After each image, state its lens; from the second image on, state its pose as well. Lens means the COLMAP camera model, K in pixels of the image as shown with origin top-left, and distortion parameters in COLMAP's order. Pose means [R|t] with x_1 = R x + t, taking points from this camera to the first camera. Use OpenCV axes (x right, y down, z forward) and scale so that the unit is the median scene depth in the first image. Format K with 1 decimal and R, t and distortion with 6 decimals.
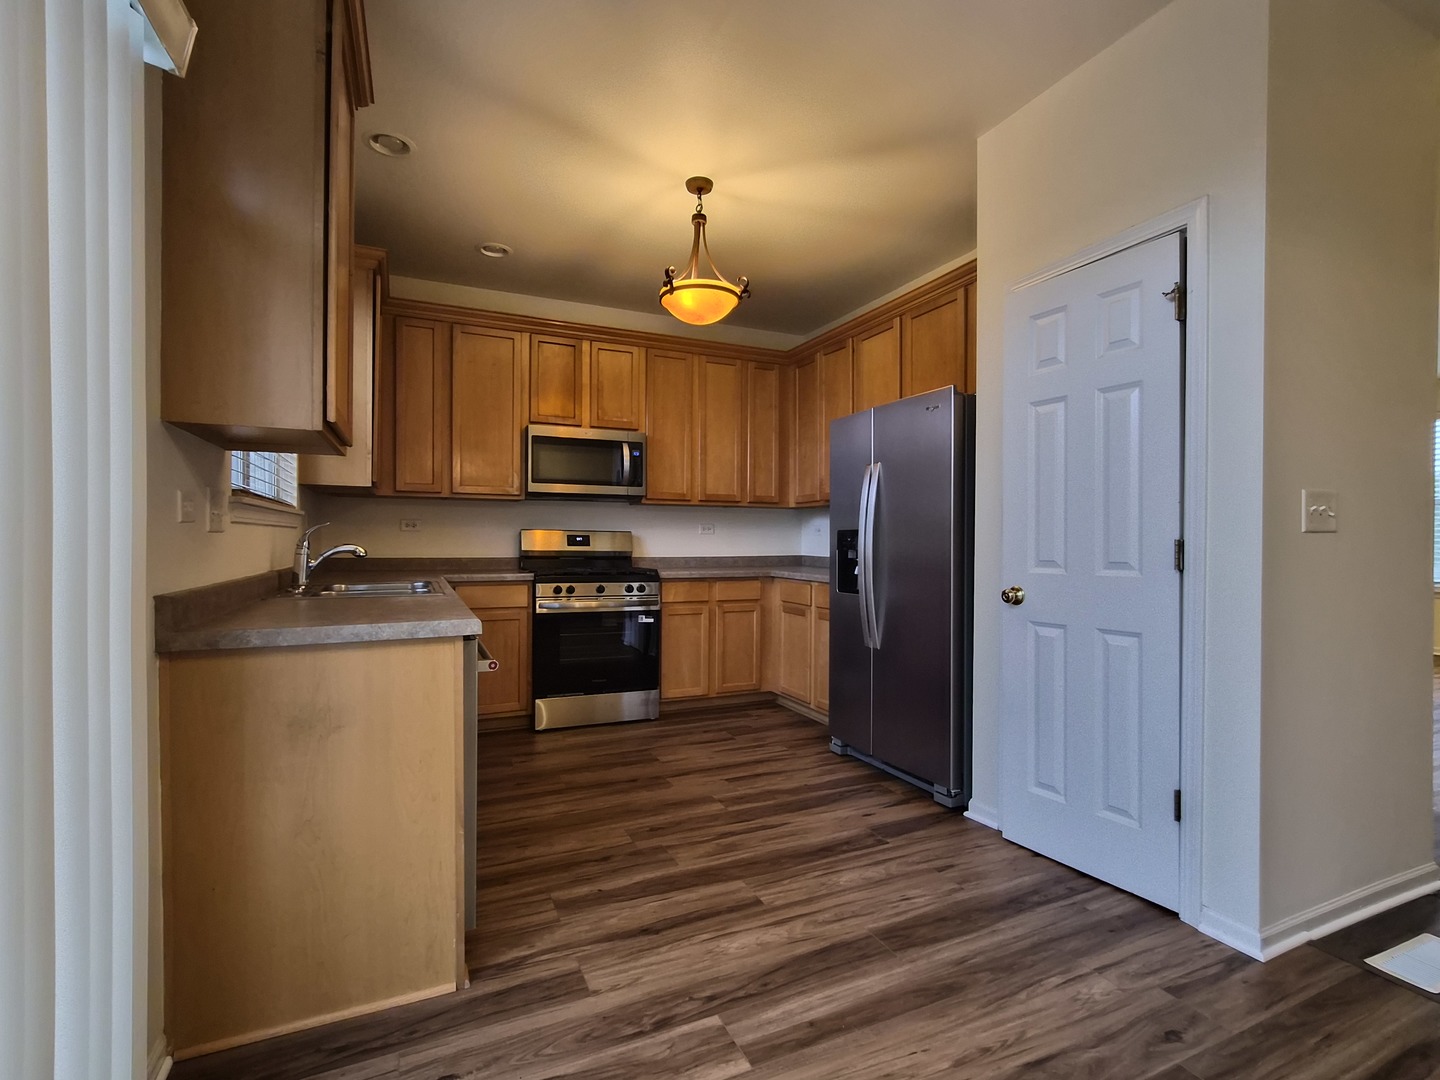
lens RADIAL K [[663.1, 0, 717.9], [0, 663.1, 543.3], [0, 0, 1]] dist [-0.008675, -0.001960]
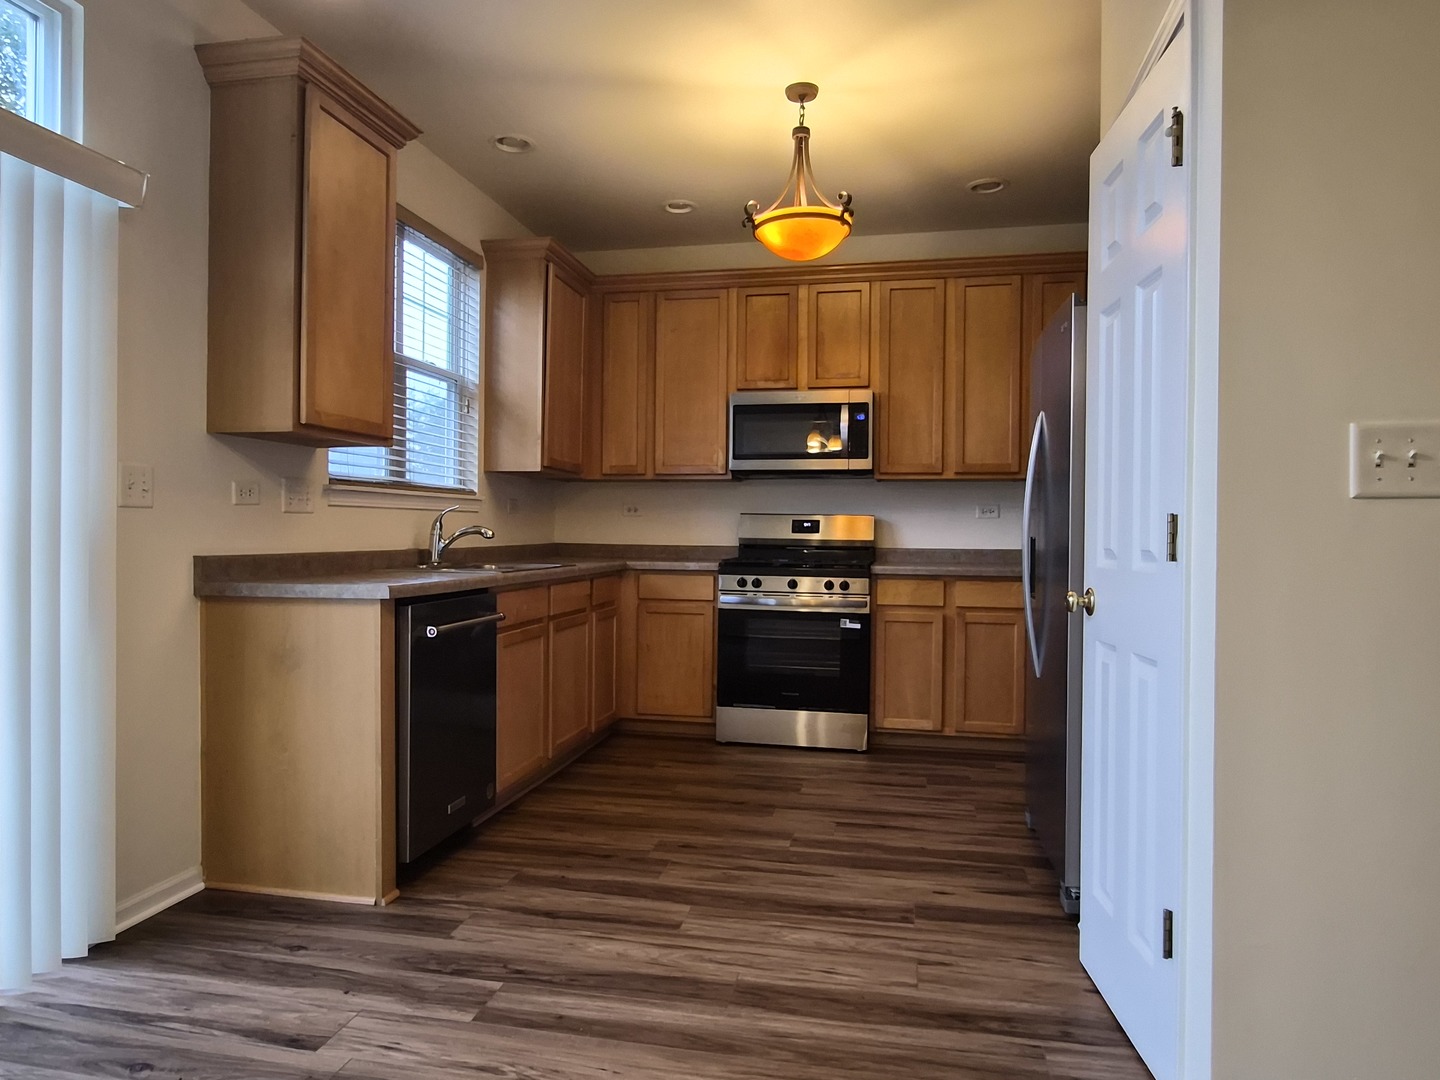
lens RADIAL K [[902.3, 0, 718.9], [0, 902.3, 534.1], [0, 0, 1]] dist [-0.014776, 0.002365]
pose [[0.814765, 0.005155, -0.579769, 0.572974], [-0.007661, 0.999969, -0.001875, 0.013024], [0.579741, 0.005969, 0.814779, 0.032681]]
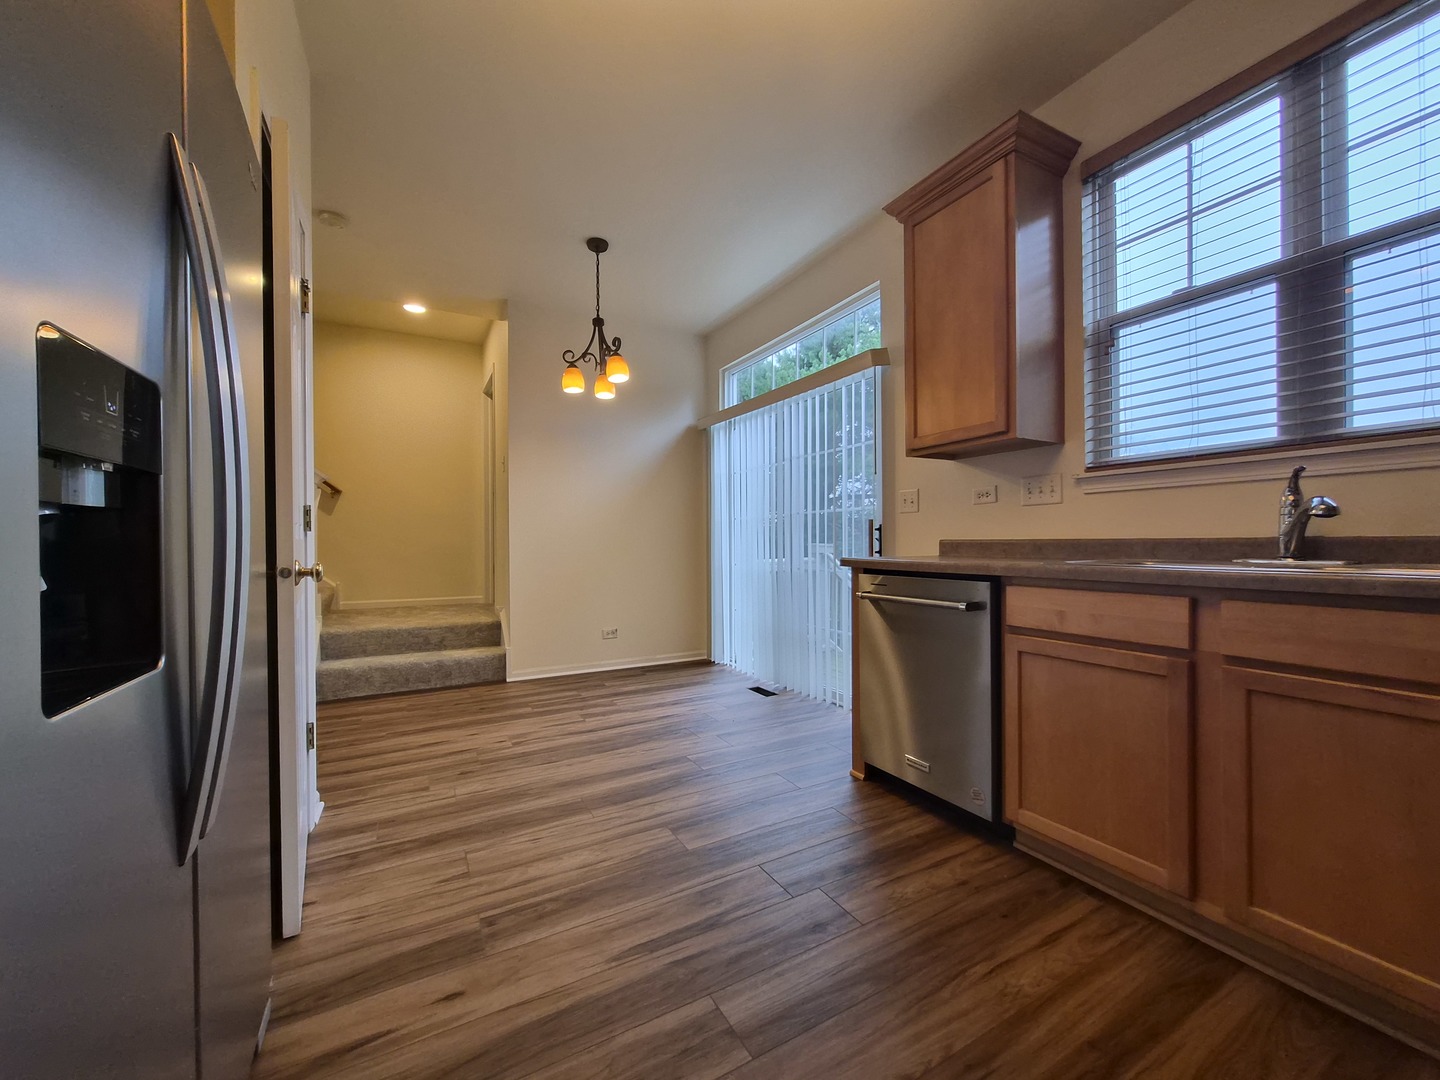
lens RADIAL K [[574.7, 0, 721.7], [0, 574.7, 545.1], [0, 0, 1]] dist [-0.000337, 0.000109]
pose [[-0.996512, 0.001722, -0.083427, 0.043921], [0.001273, 0.999984, 0.005440, 0.040956], [0.083435, 0.005315, -0.996499, 1.401151]]
